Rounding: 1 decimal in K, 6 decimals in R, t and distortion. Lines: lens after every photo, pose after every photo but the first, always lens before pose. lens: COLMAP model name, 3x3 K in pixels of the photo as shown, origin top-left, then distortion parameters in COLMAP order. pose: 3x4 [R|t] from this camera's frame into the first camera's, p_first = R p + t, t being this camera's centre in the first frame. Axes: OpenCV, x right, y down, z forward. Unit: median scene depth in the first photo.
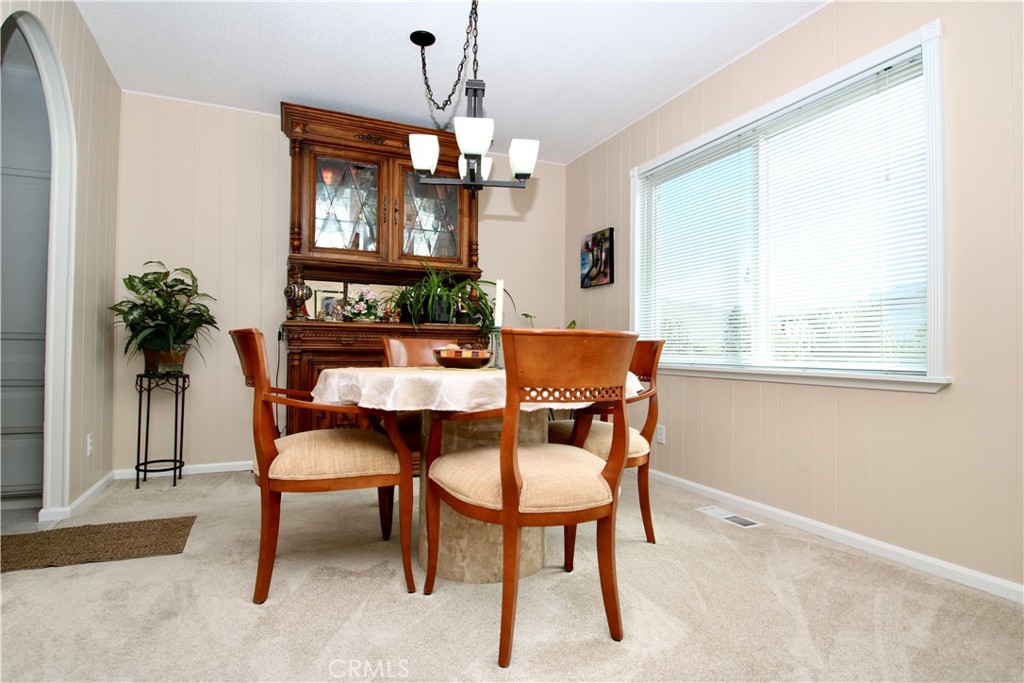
lens RADIAL K [[546.3, 0, 511.1], [0, 546.3, 341.7], [0, 0, 1]] dist [-0.028045, -0.000810]
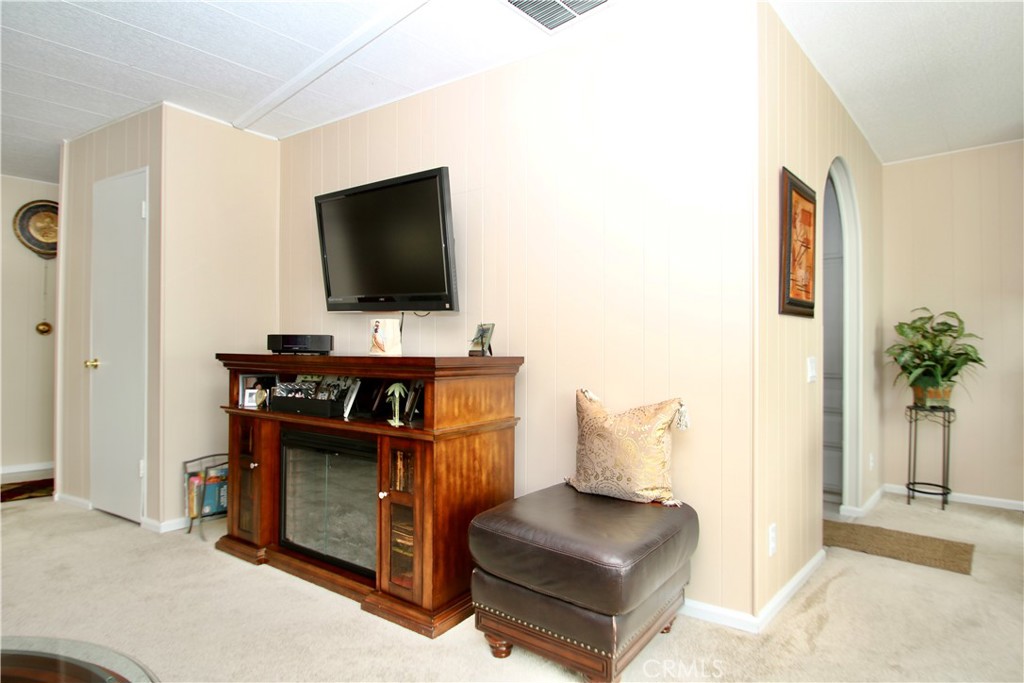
lens RADIAL K [[546.3, 0, 511.7], [0, 546.3, 345.8], [0, 0, 1]] dist [-0.028045, -0.000810]
pose [[0.395420, -0.008279, -0.918463, 0.040523], [0.012789, 0.999912, -0.003507, -0.077735], [0.918411, -0.010359, 0.395491, -0.249236]]
